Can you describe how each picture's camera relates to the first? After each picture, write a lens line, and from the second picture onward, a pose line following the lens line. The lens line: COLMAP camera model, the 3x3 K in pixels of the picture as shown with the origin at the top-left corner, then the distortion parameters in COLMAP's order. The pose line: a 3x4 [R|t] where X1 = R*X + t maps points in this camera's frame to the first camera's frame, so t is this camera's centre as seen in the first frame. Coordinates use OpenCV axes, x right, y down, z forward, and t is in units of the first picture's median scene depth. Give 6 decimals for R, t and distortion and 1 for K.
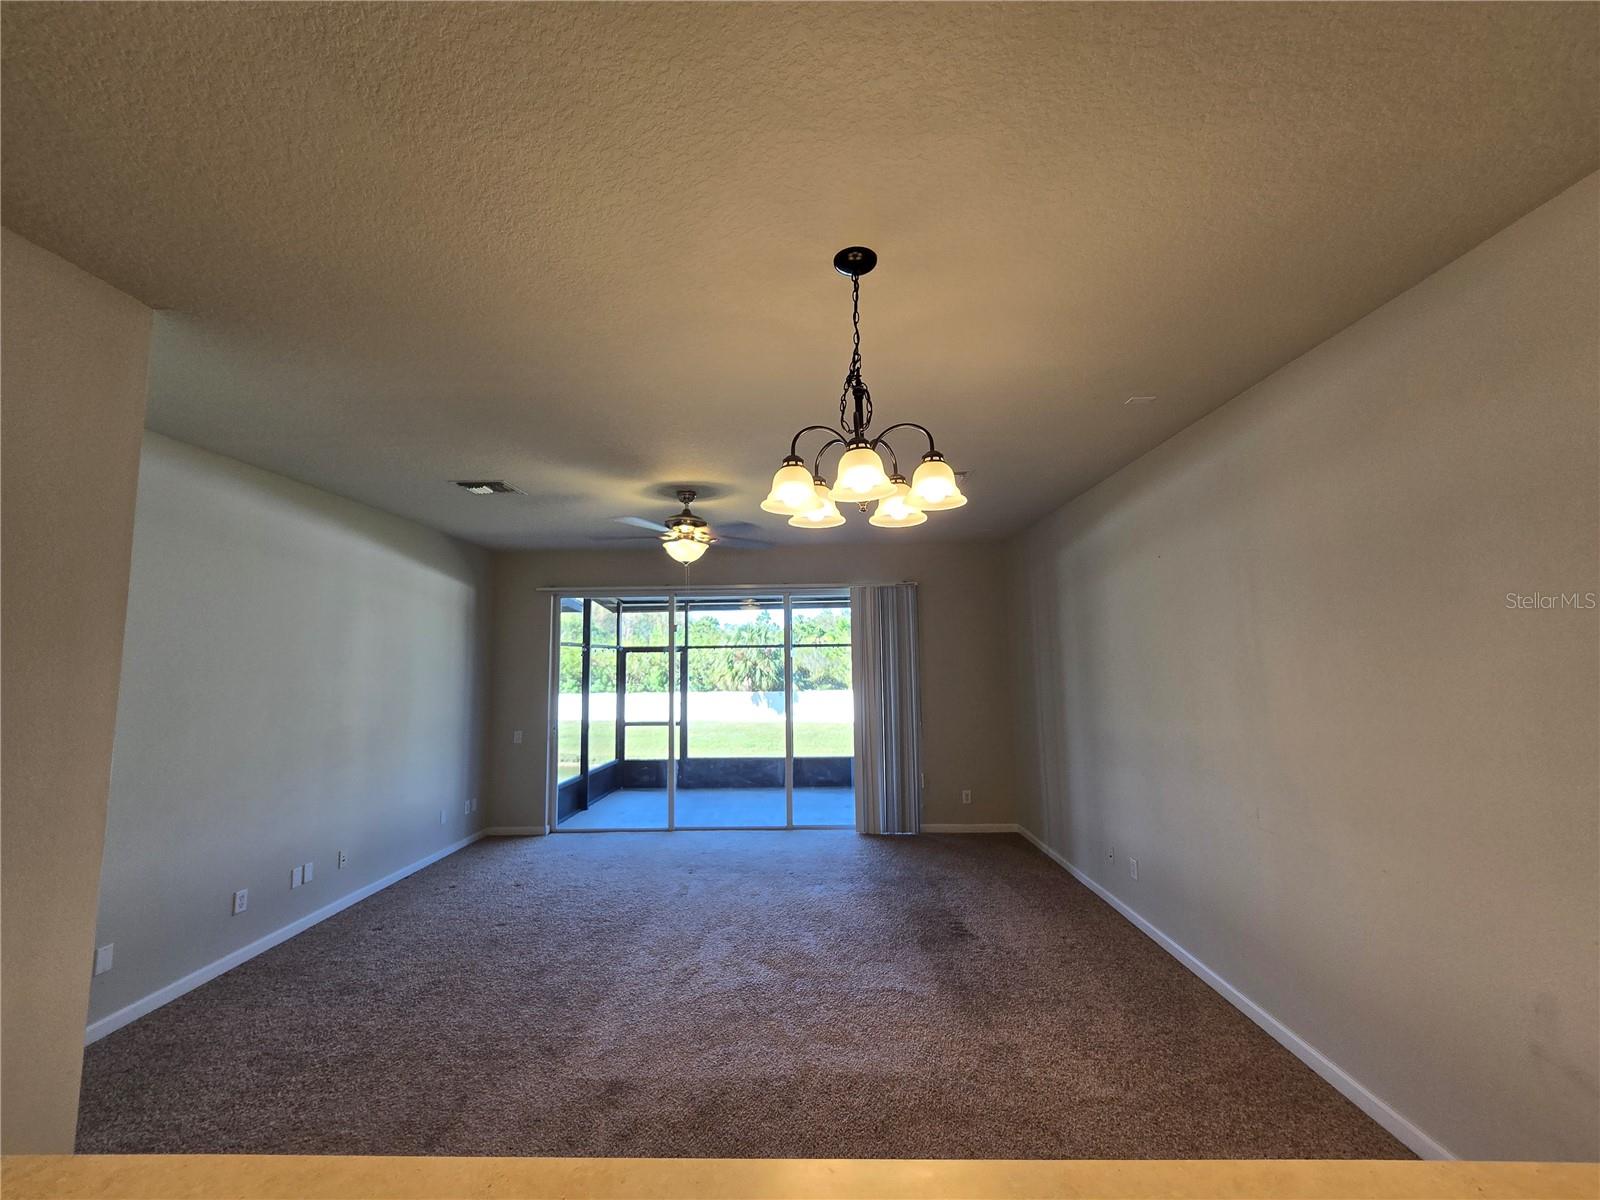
lens RADIAL K [[657.2, 0, 801.6], [0, 657.2, 600.2], [0, 0, 1]] dist [-0.004763, 0.000269]
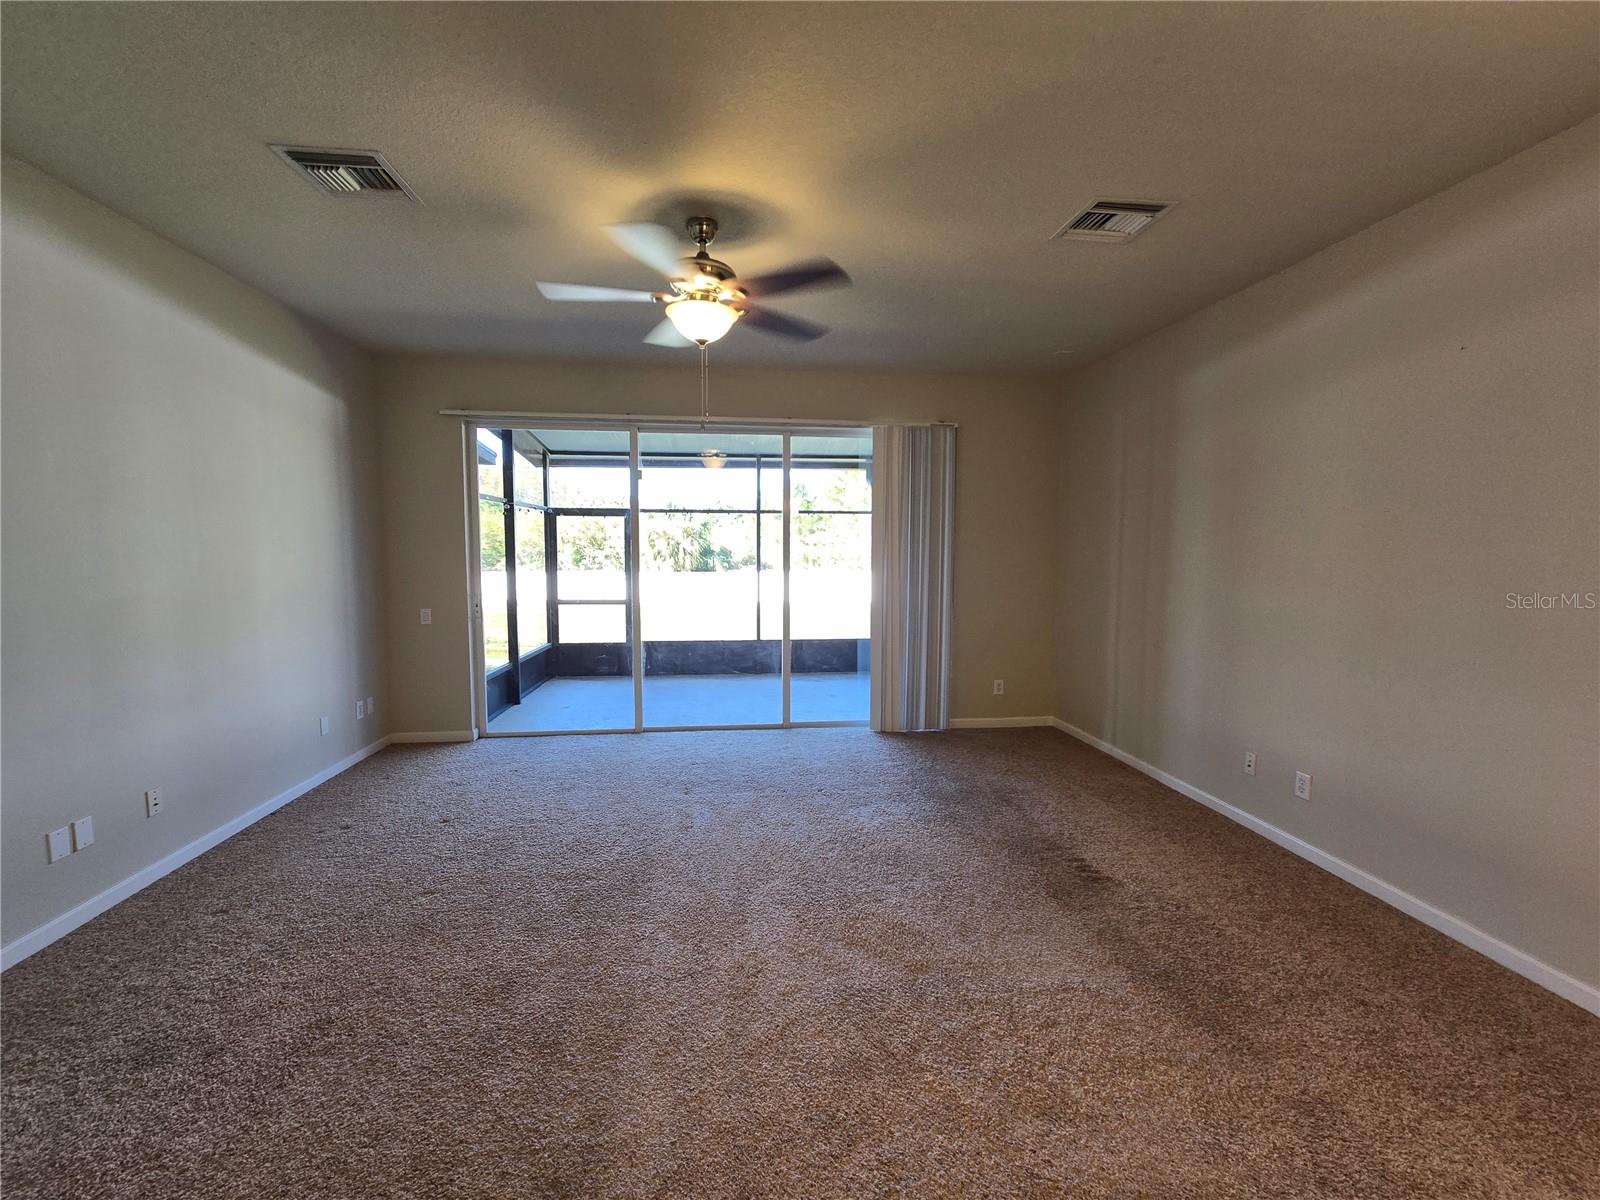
lens RADIAL K [[657.2, 0, 803.6], [0, 657.2, 597.1], [0, 0, 1]] dist [-0.004763, 0.000269]
pose [[0.991071, 0.006353, 0.133186, -0.149800], [-0.029178, 0.984988, 0.170139, 0.067106], [-0.130106, -0.172506, 0.976378, 0.309971]]
